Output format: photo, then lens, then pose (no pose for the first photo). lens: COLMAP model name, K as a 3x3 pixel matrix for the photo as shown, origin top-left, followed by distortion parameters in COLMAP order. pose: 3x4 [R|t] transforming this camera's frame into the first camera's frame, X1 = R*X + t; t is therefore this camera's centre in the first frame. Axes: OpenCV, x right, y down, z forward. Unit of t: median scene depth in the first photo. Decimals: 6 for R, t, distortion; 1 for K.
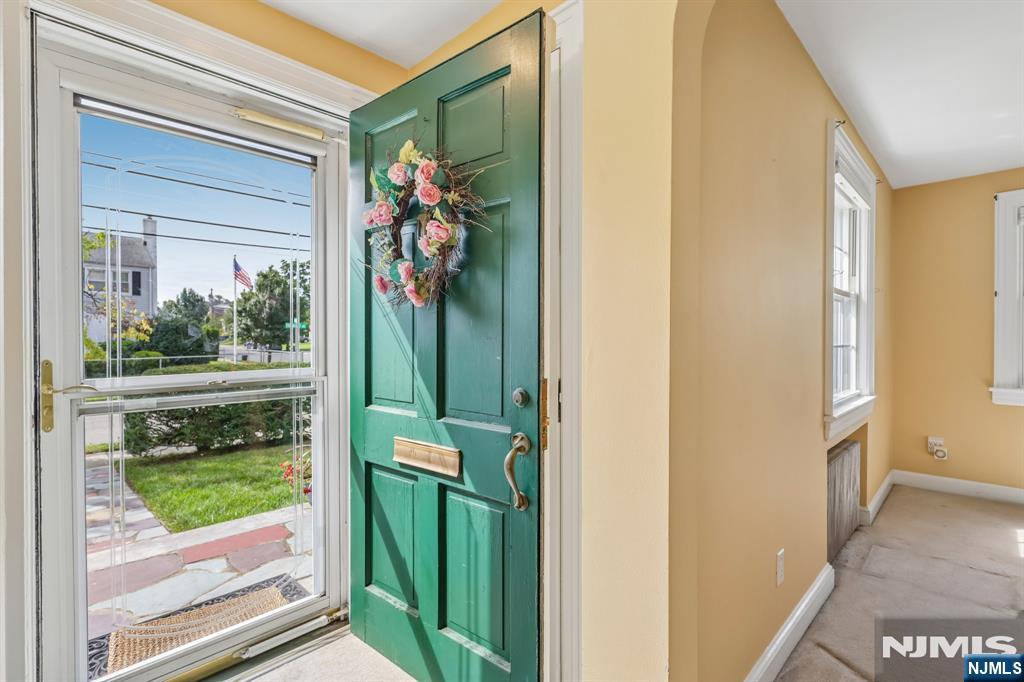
lens RADIAL K [[478.9, 0, 512.0], [0, 478.9, 341.0], [0, 0, 1]] dist [0.008682, 0.000028]
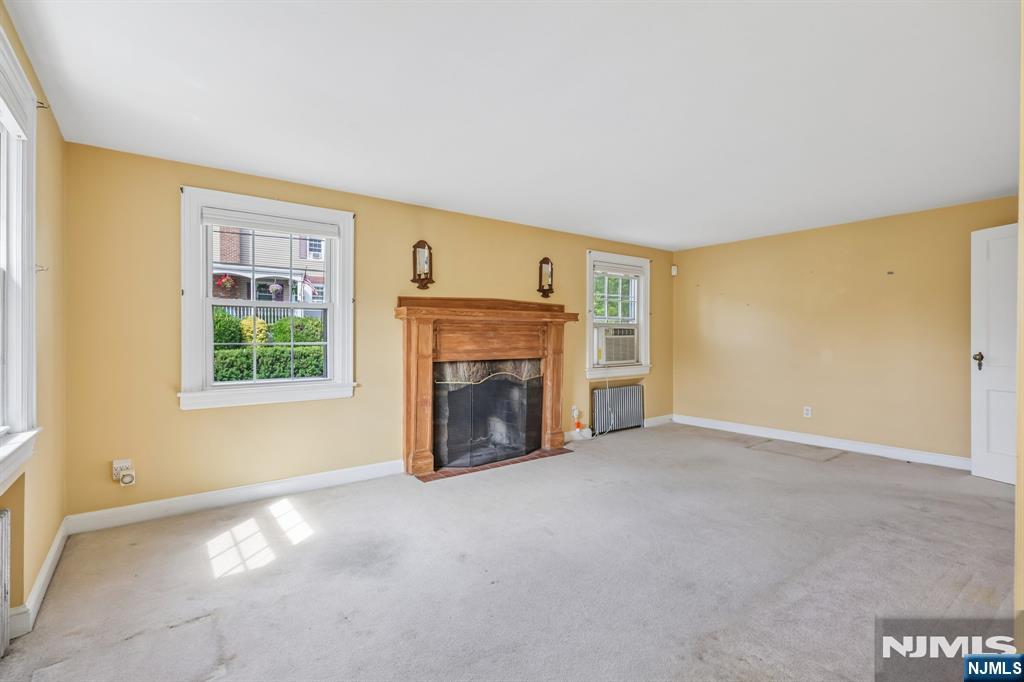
lens RADIAL K [[470.2, 0, 513.7], [0, 470.2, 338.9], [0, 0, 1]] dist [-0.003618, 0.000429]
pose [[0.139102, 0.000150, 0.990278, 0.668120], [0.007928, 0.999968, -0.001265, -0.005842], [-0.990246, 0.008027, 0.139097, 0.841983]]
